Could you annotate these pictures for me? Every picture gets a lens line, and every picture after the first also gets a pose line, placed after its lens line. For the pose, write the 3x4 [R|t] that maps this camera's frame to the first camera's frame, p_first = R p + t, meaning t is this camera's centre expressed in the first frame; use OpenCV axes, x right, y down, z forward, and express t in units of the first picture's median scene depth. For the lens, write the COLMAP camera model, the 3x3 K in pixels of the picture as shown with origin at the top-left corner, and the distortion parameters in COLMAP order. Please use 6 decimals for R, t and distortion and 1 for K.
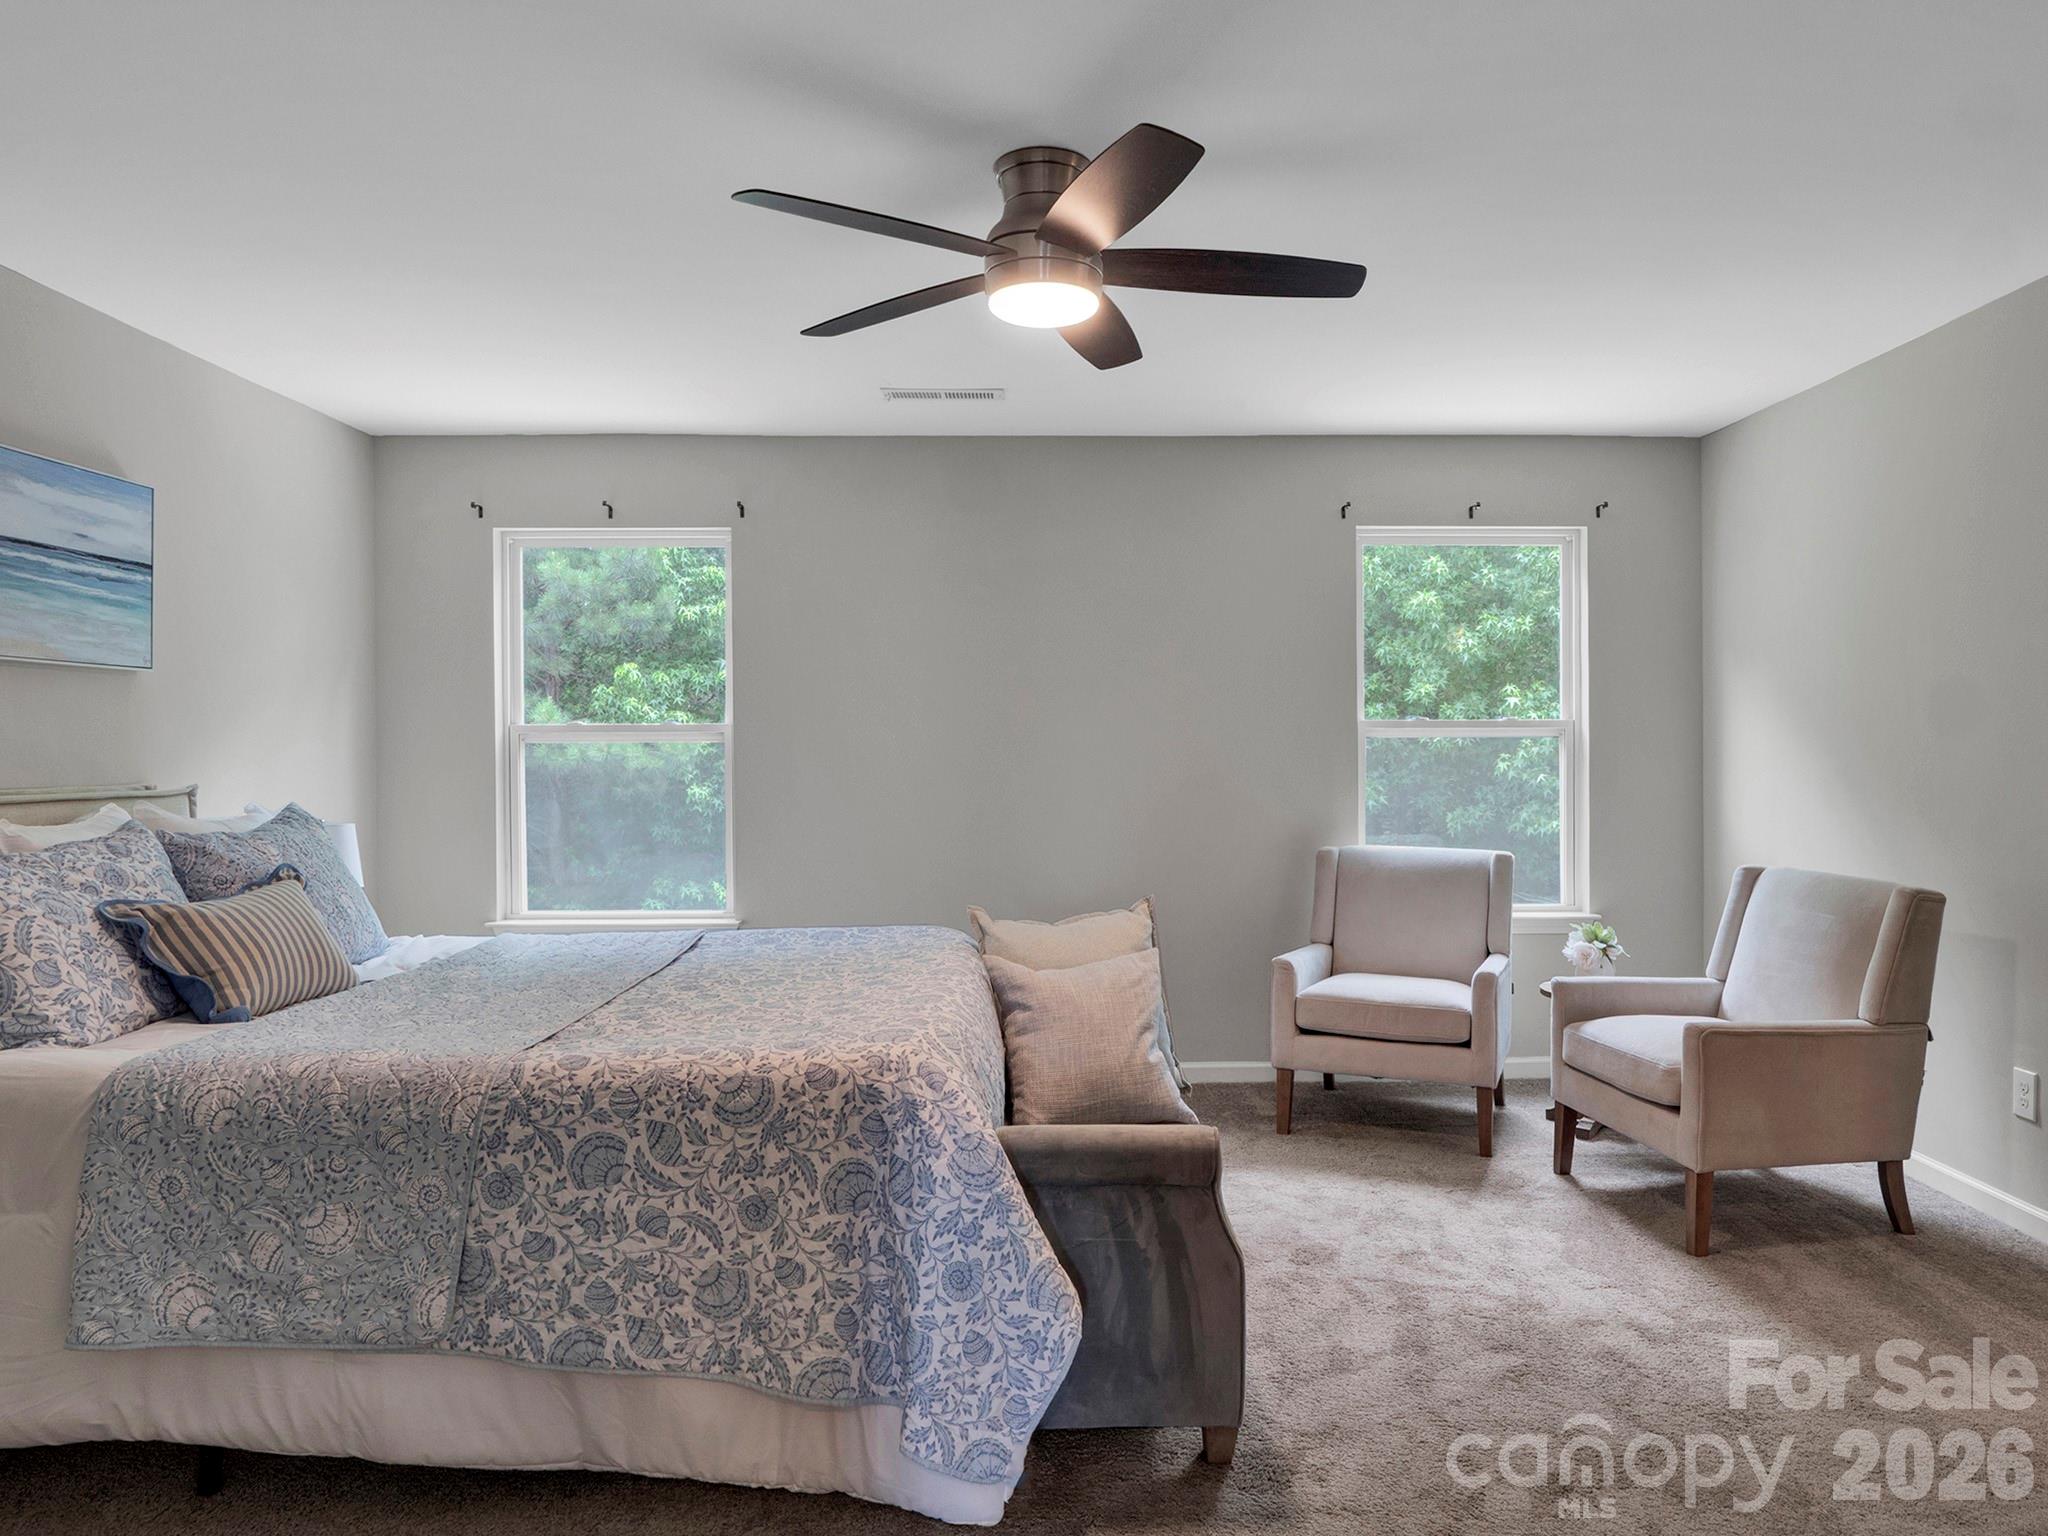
lens RADIAL K [[1293.7, 0, 1032.8], [0, 1293.7, 763.2], [0, 0, 1]] dist [-0.019331, 0.005040]
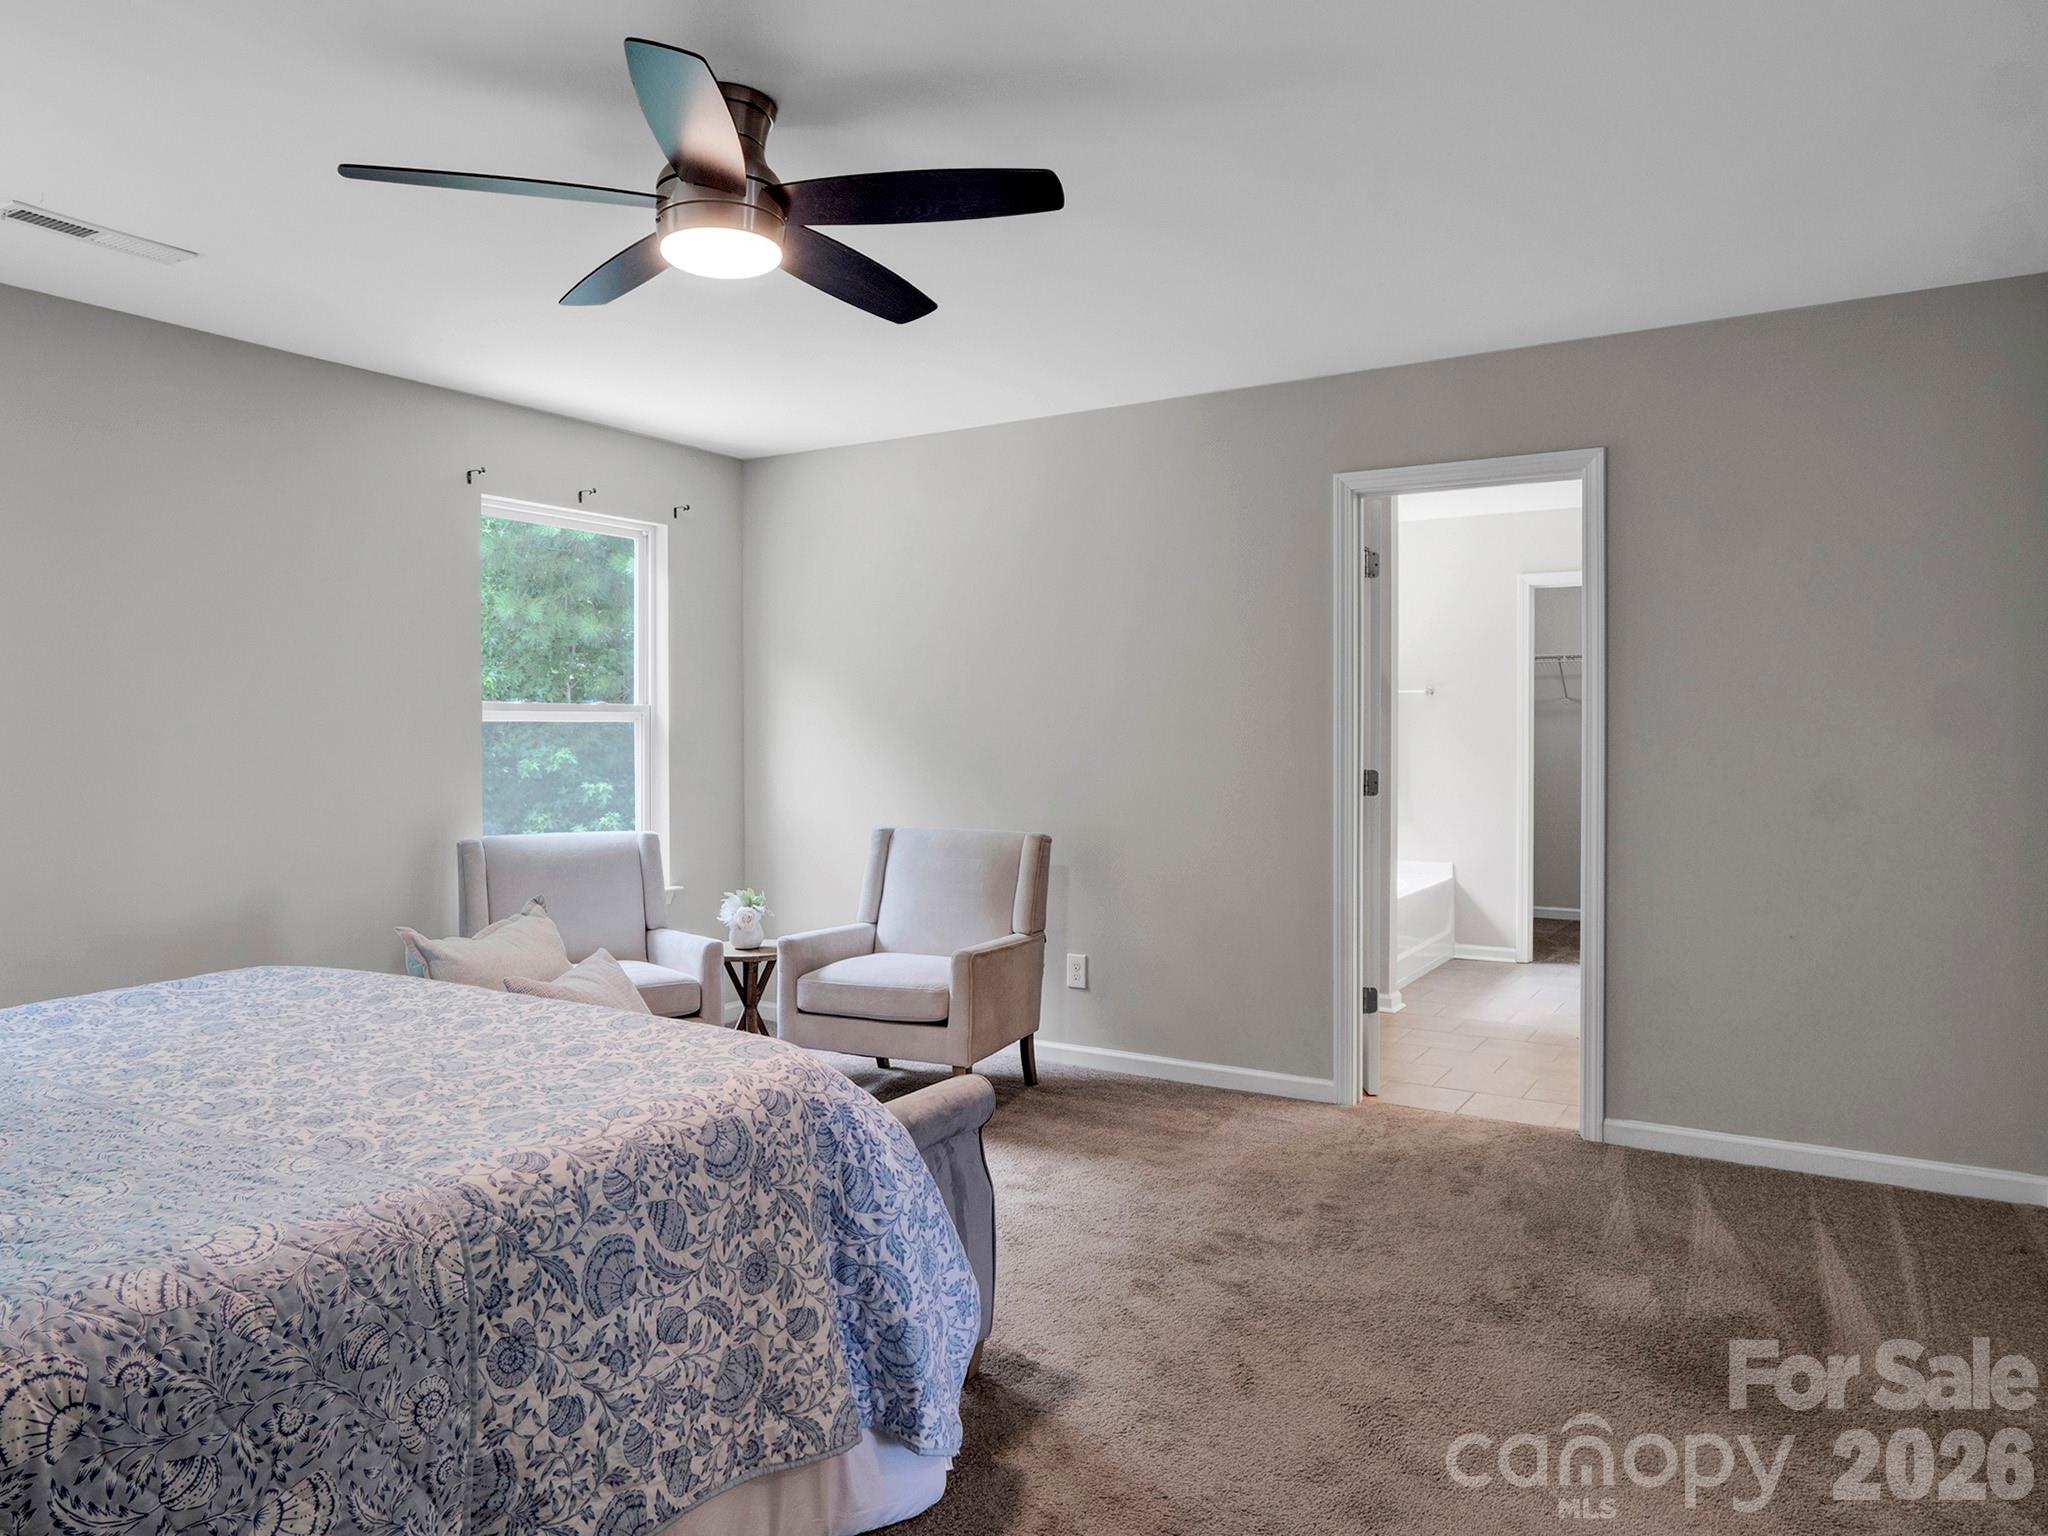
lens RADIAL K [[1293.7, 0, 1117.3], [0, 1293.7, 763.0], [0, 0, 1]] dist [-0.019331, 0.005040]
pose [[0.537881, -0.019388, 0.842798, -0.806354], [0.008189, 0.999809, 0.017773, -0.001459], [-0.842981, -0.002658, 0.537937, 0.345448]]
